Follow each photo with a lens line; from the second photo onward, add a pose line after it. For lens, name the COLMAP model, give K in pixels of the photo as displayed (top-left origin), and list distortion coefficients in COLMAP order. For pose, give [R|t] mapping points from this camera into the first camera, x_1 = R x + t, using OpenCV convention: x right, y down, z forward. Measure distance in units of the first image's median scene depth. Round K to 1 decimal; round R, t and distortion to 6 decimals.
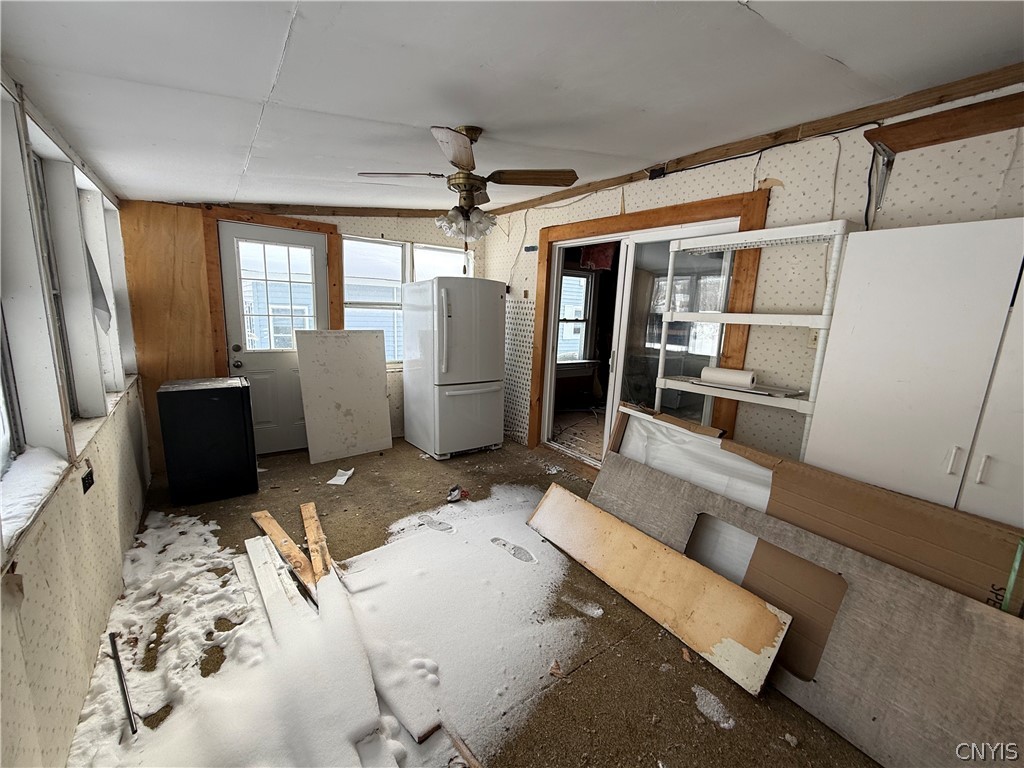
lens RADIAL K [[411.5, 0, 511.8], [0, 411.5, 384.3], [0, 0, 1]] dist [-0.000404, 0.000972]
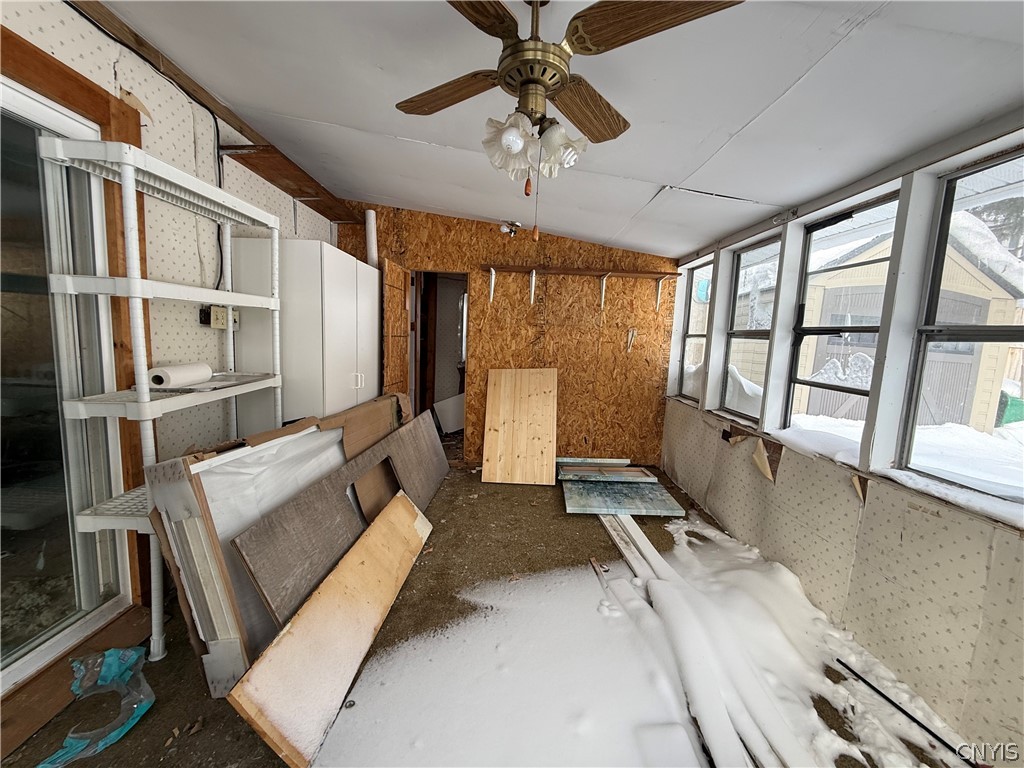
lens RADIAL K [[411.5, 0, 513.4], [0, 411.5, 383.3], [0, 0, 1]] dist [-0.000404, 0.000972]
pose [[-0.807638, -0.142582, 0.572181, -0.474498], [0.031469, 0.958523, 0.283273, -0.248569], [-0.588839, 0.246788, -0.769652, 1.581960]]
